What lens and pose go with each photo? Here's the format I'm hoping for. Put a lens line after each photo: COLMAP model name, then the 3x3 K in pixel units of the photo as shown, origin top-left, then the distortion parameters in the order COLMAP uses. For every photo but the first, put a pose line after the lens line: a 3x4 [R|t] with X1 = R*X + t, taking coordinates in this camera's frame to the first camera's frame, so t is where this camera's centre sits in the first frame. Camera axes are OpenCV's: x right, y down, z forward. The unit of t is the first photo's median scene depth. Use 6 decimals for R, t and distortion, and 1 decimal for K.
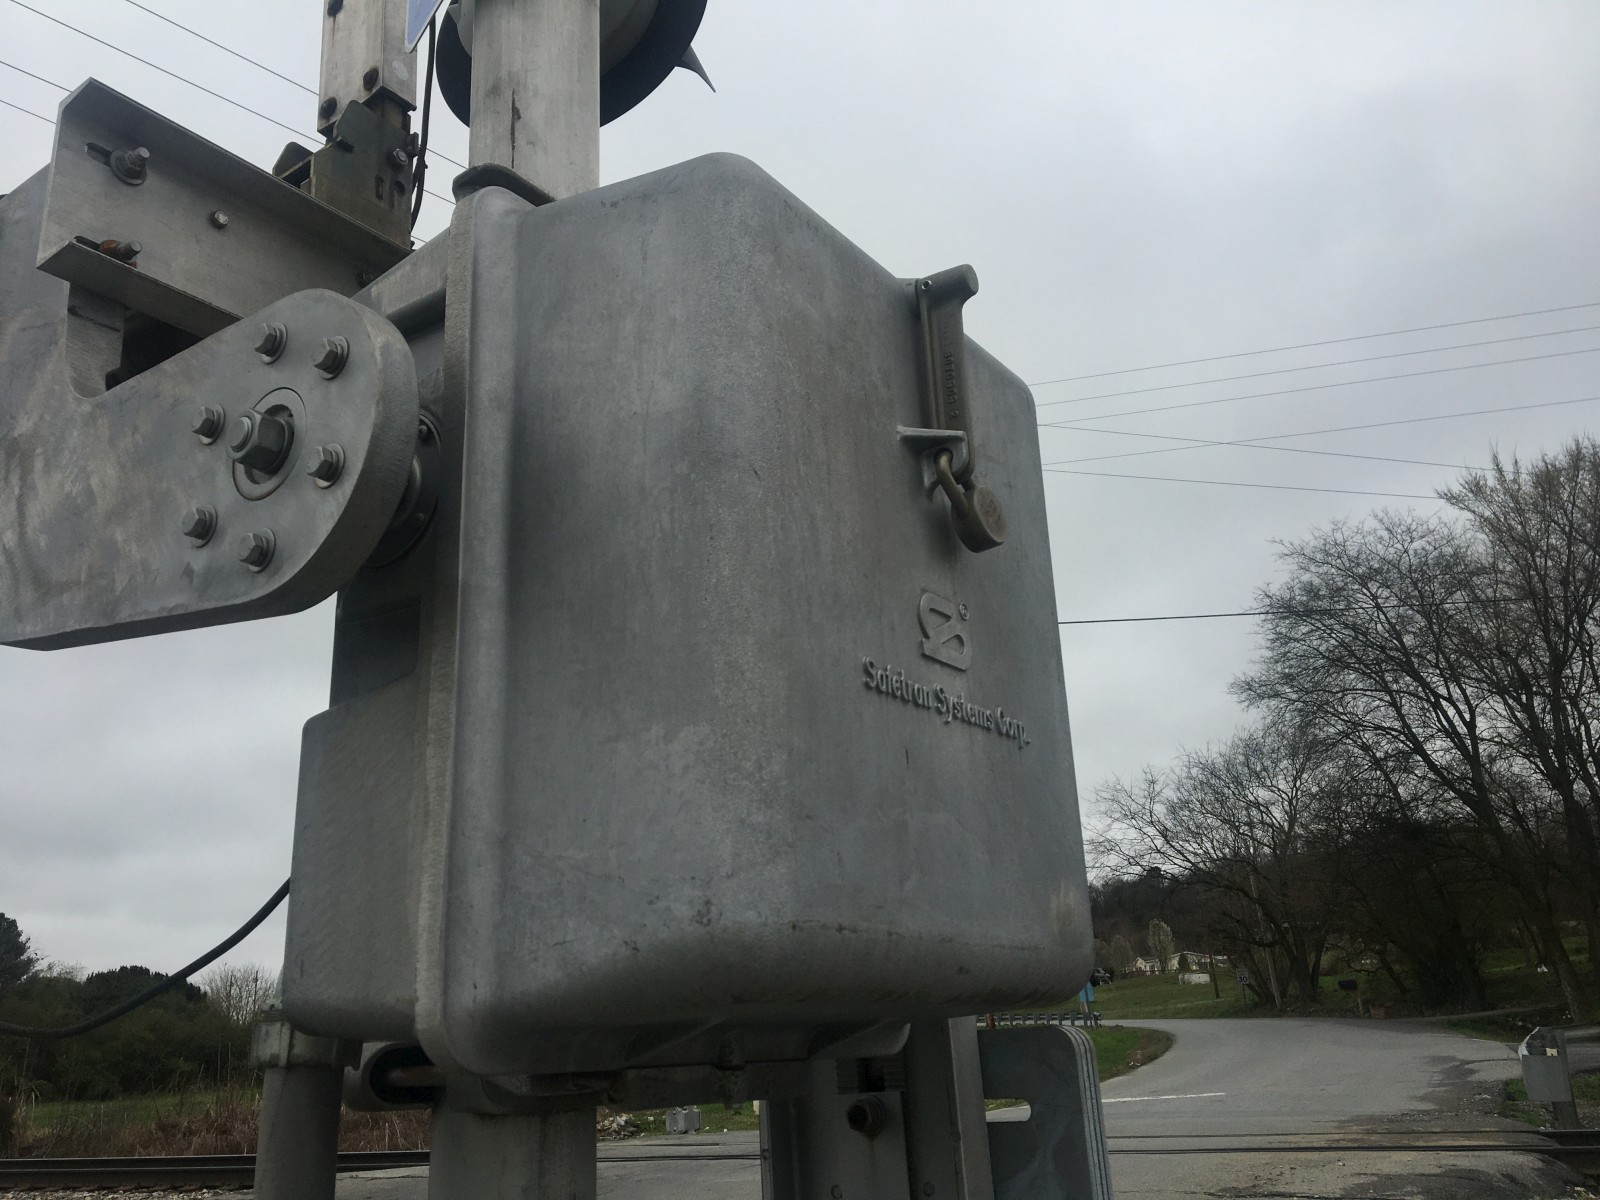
lens RADIAL K [[1359.7, 0, 807.9], [0, 1359.7, 614.5], [0, 0, 1]] dist [0.126299, -0.195097]
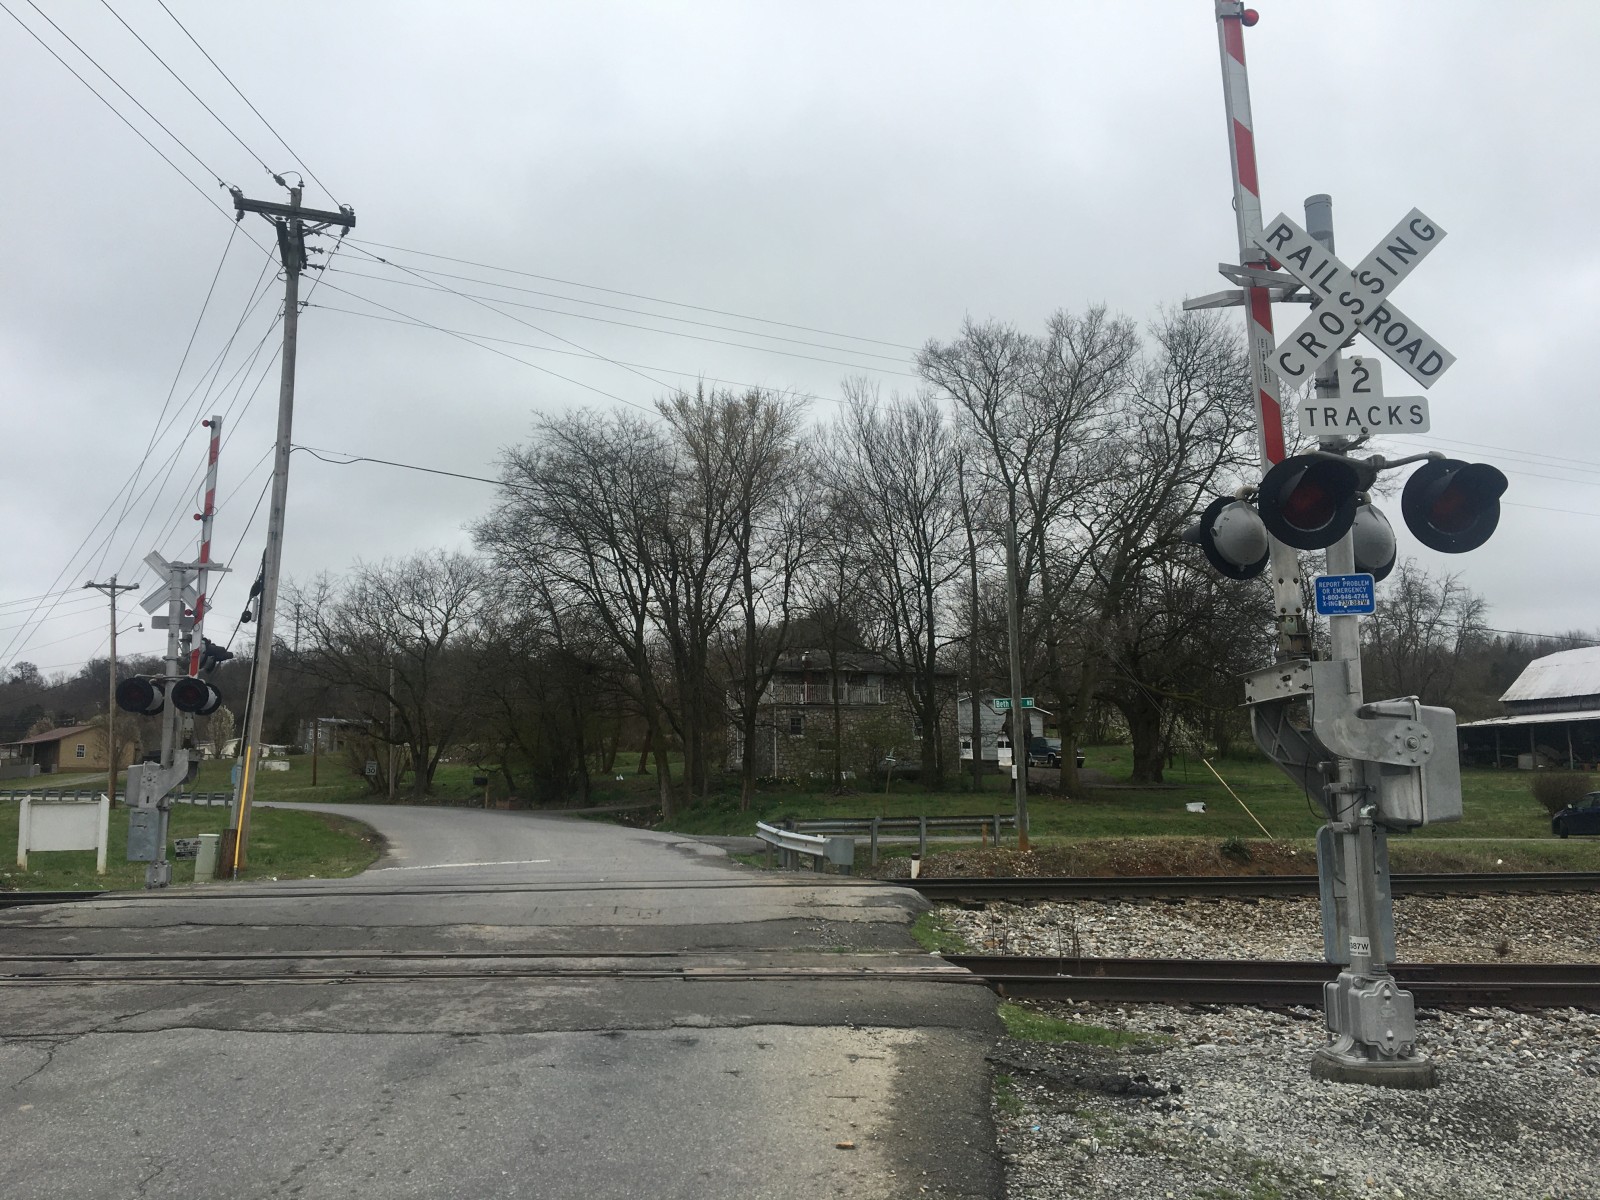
lens RADIAL K [[1359.7, 0, 784.0], [0, 1359.7, 620.1], [0, 0, 1]] dist [0.126299, -0.195097]
pose [[0.778650, 0.140895, 0.611435, -0.170046], [-0.230580, 0.970532, 0.069996, -0.011235], [-0.583555, -0.195488, 0.788193, -0.061029]]
